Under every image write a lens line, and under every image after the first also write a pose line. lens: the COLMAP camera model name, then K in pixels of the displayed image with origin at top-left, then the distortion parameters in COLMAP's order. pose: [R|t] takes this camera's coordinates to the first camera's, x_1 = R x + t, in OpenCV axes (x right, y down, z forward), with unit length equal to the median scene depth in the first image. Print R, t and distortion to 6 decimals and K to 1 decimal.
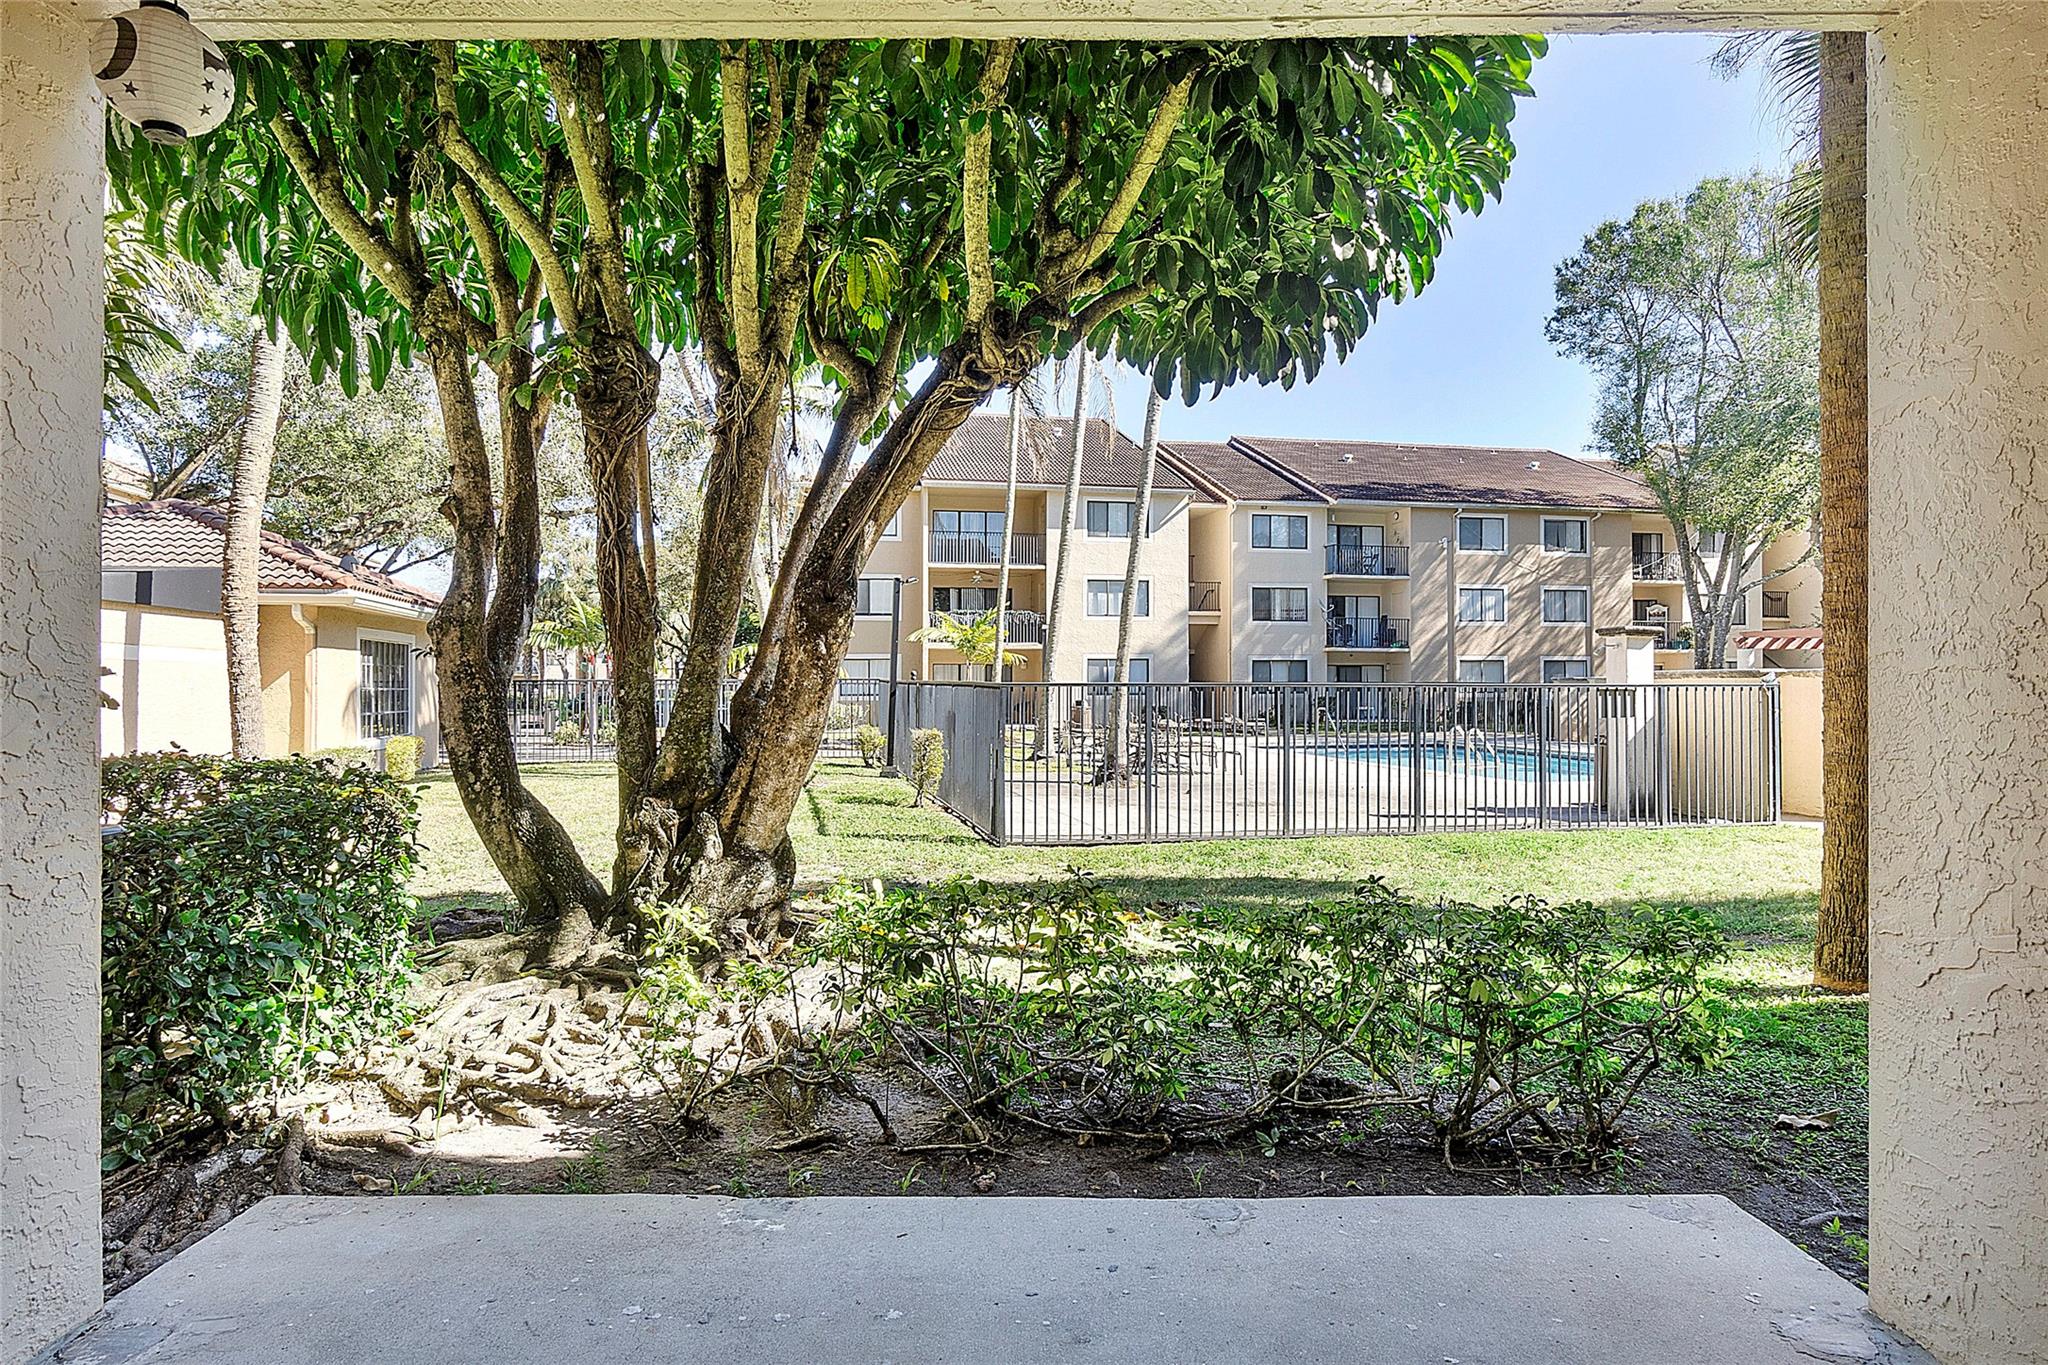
lens RADIAL K [[1213.1, 0, 1024.0], [0, 1213.1, 682.5], [0, 0, 1]] dist [-0.005992, 0.001030]
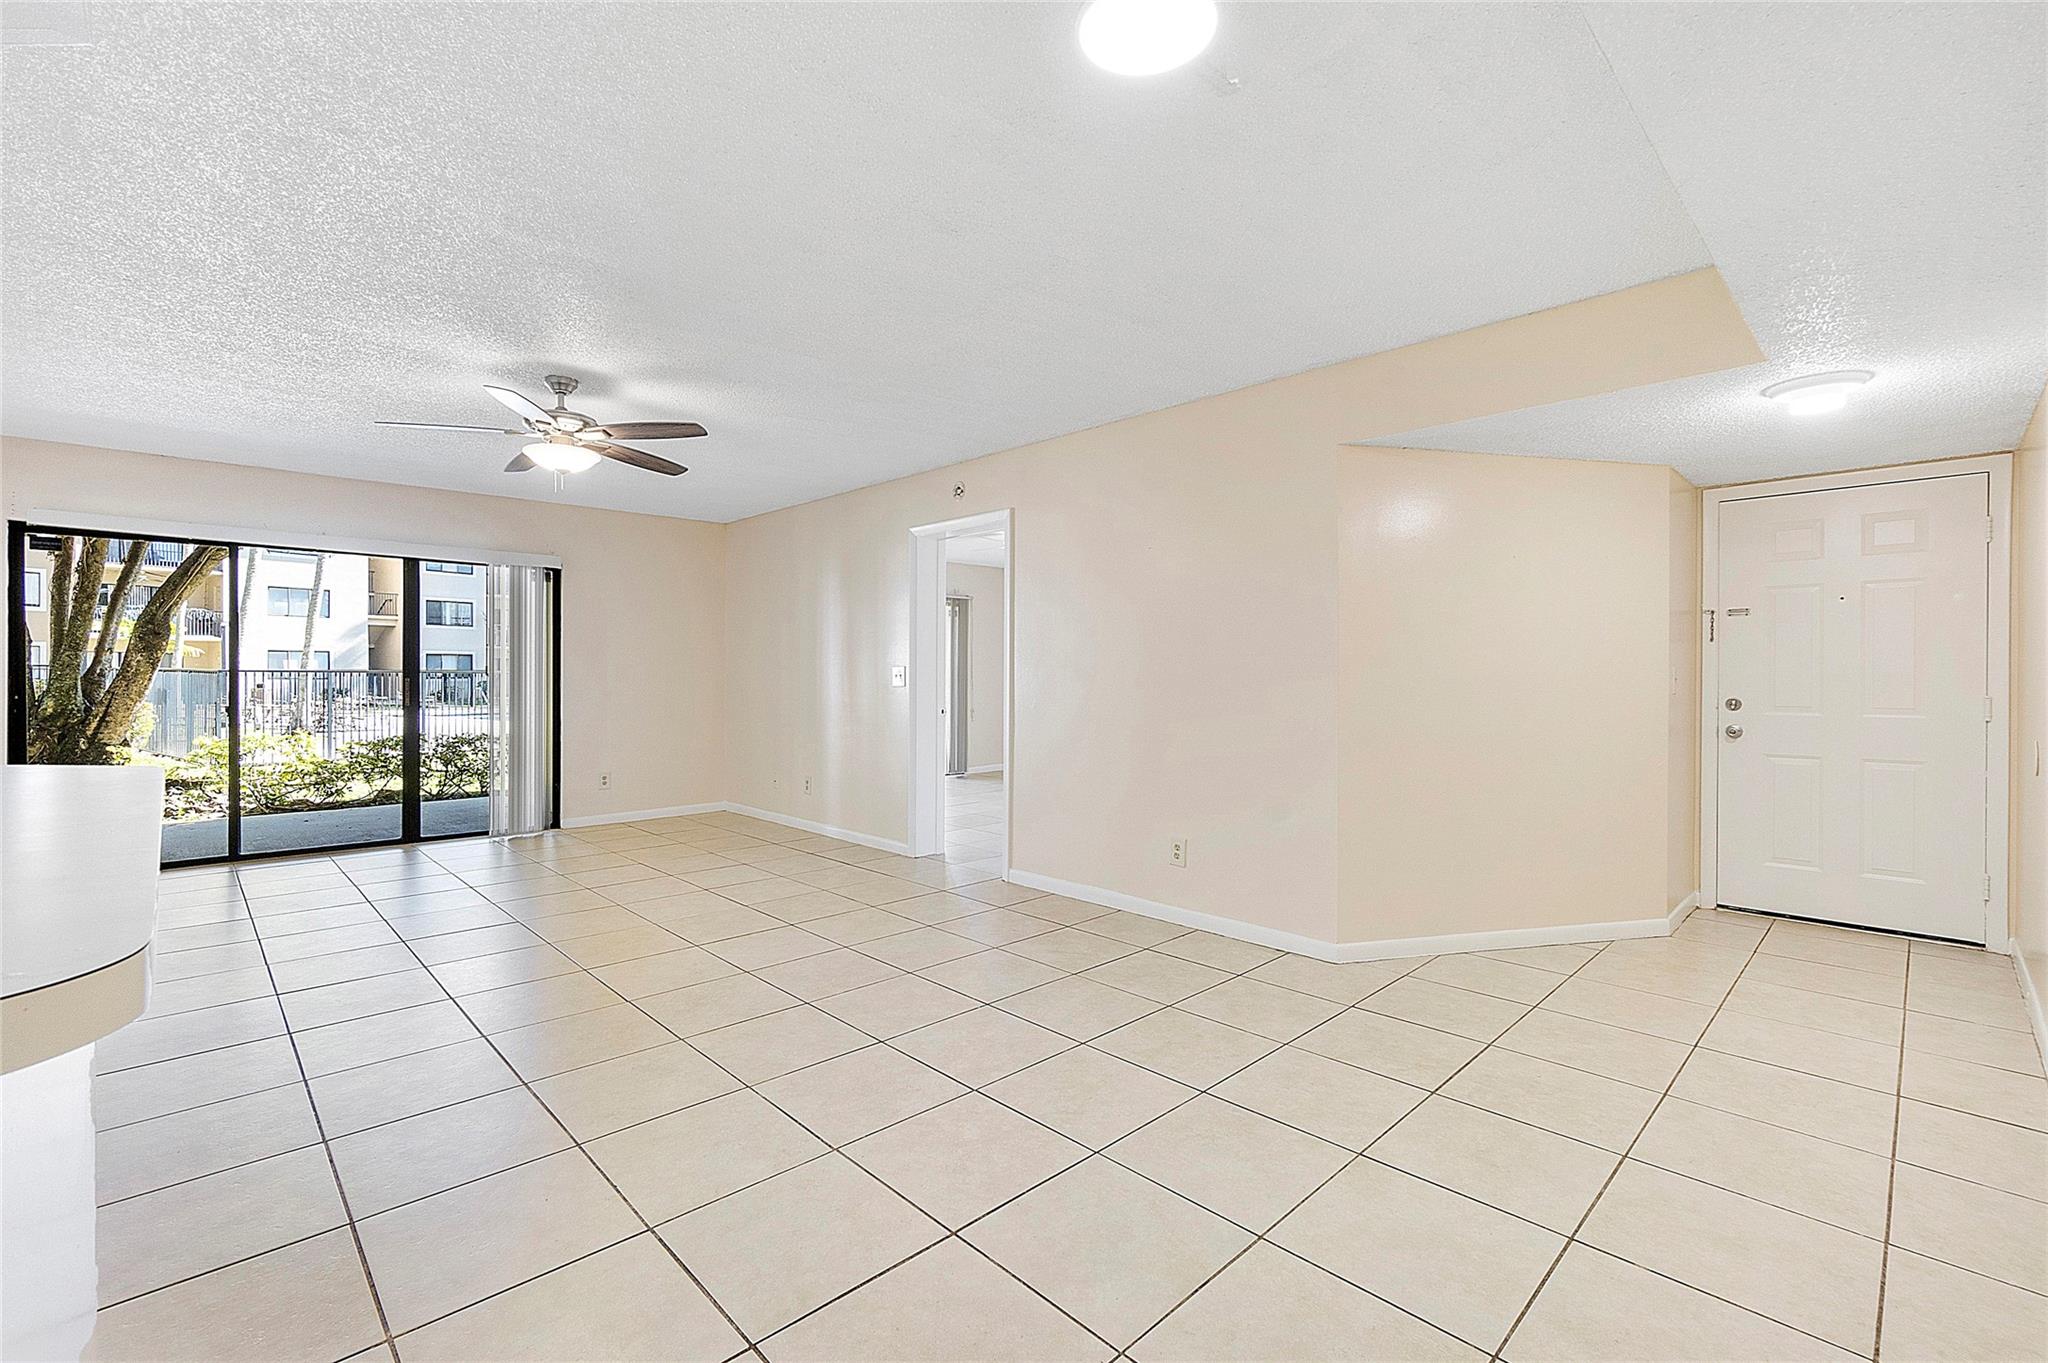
lens RADIAL K [[883.5, 0, 1019.8], [0, 883.5, 679.8], [0, 0, 1]] dist [-0.004771, 0.000751]
pose [[0.721029, -0.000284, 0.692905, -0.070271], [-0.006494, 0.999953, 0.007167, -0.001782], [-0.692875, -0.009668, 0.720993, -0.693581]]
